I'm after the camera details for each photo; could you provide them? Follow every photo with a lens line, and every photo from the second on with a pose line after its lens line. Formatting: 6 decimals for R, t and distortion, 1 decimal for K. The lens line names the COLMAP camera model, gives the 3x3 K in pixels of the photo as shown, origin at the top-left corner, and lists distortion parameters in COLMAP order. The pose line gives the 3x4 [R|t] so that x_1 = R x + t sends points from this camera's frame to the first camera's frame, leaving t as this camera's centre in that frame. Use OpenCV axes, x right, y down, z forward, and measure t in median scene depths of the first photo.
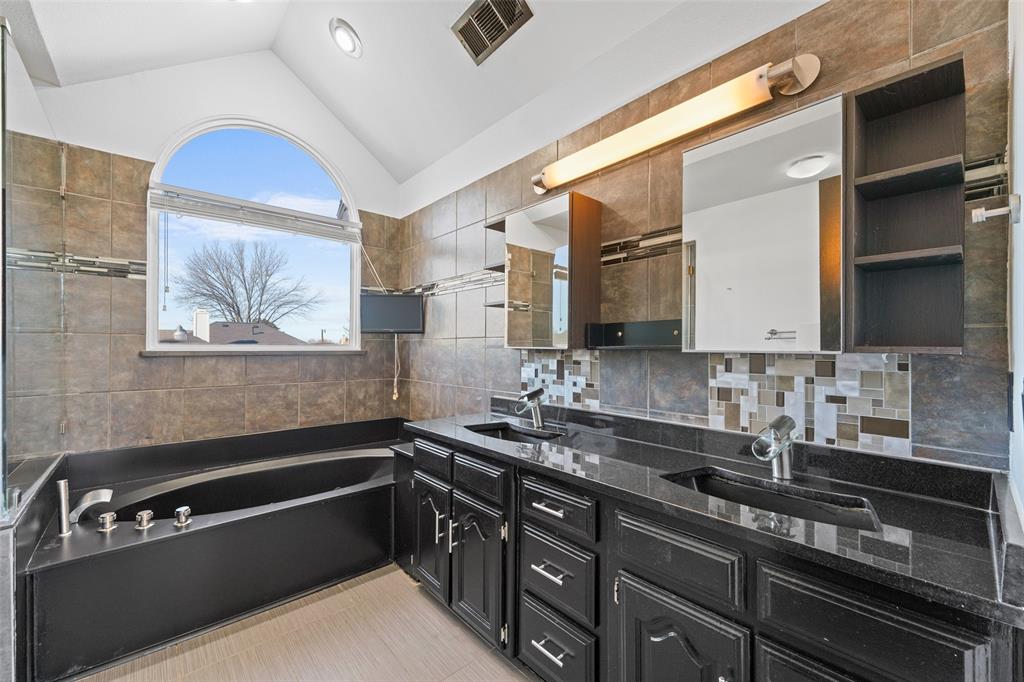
lens RADIAL K [[411.1, 0, 513.5], [0, 411.1, 346.0], [0, 0, 1]] dist [0.005985, -0.000228]
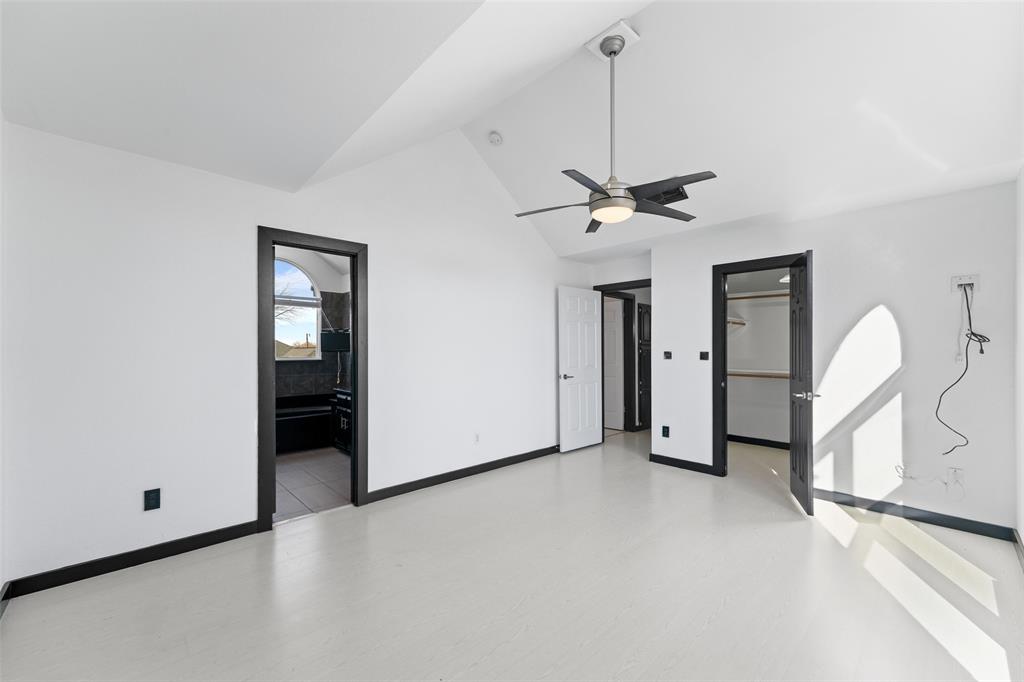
lens RADIAL K [[411.1, 0, 512.5], [0, 411.1, 343.5], [0, 0, 1]] dist [0.005985, -0.000228]
pose [[0.999722, -0.010668, 0.021038, 0.577895], [0.011066, 0.999761, -0.018880, -0.021391], [-0.020832, 0.019108, 0.999600, -1.152357]]
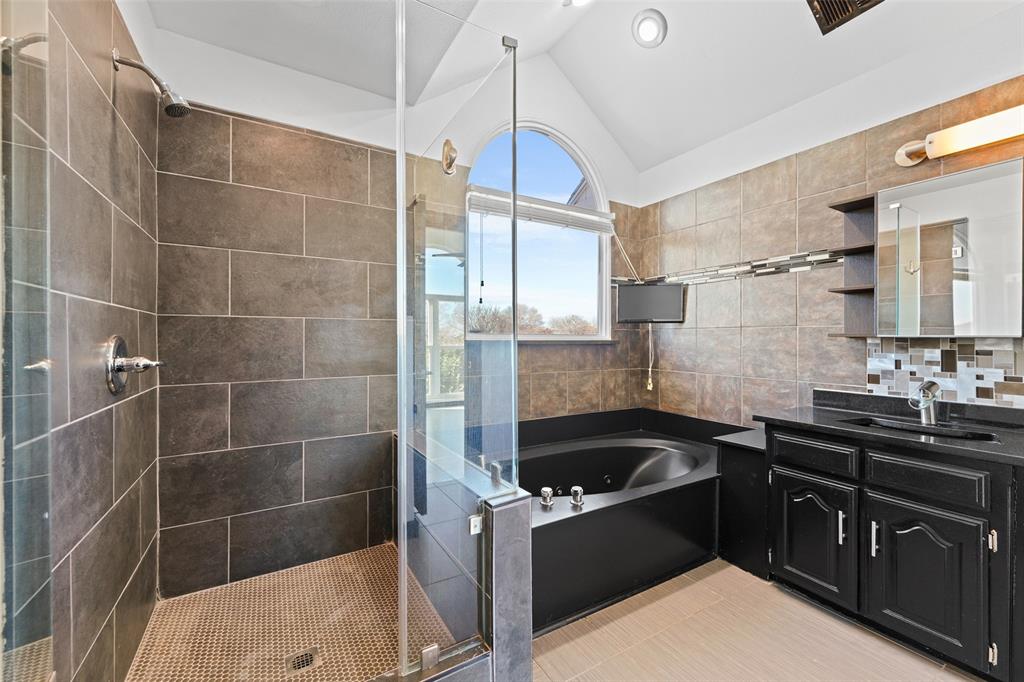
lens RADIAL K [[411.1, 0, 514.8], [0, 411.1, 337.9], [0, 0, 1]] dist [0.005985, -0.000228]
pose [[0.981057, -0.000759, -0.193717, -0.436171], [0.000756, 1.000000, -0.000087, 0.005616], [0.193717, -0.000062, 0.981057, -0.035874]]
